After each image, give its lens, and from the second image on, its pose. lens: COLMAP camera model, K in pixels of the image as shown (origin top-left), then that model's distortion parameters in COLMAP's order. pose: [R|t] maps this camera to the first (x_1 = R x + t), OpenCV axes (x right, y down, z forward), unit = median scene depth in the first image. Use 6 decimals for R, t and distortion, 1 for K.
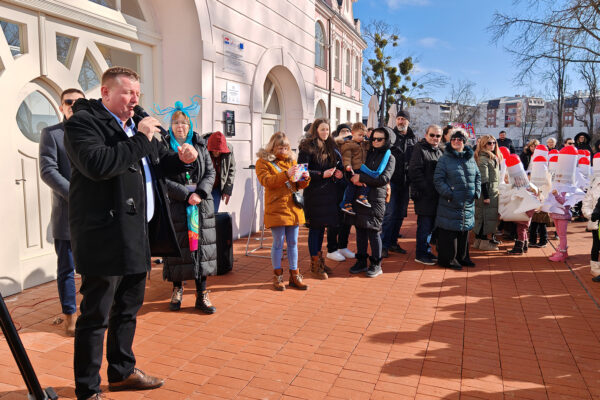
lens RADIAL K [[510.5, 0, 302.2], [0, 510.5, 199.3], [0, 0, 1]] dist [0.015622, -0.001750]
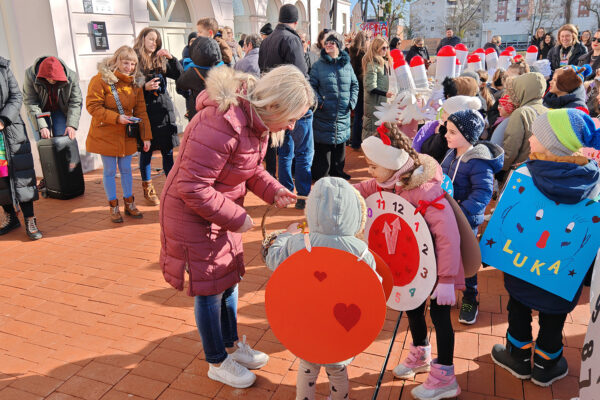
lens RADIAL K [[510.5, 0, 298.9], [0, 510.5, 198.0], [0, 0, 1]] dist [0.015622, -0.001750]
pose [[0.997164, -0.025001, -0.070984, 0.303893], [0.037009, 0.984182, 0.173250, -0.006617], [0.065530, -0.175386, 0.982317, 0.059739]]
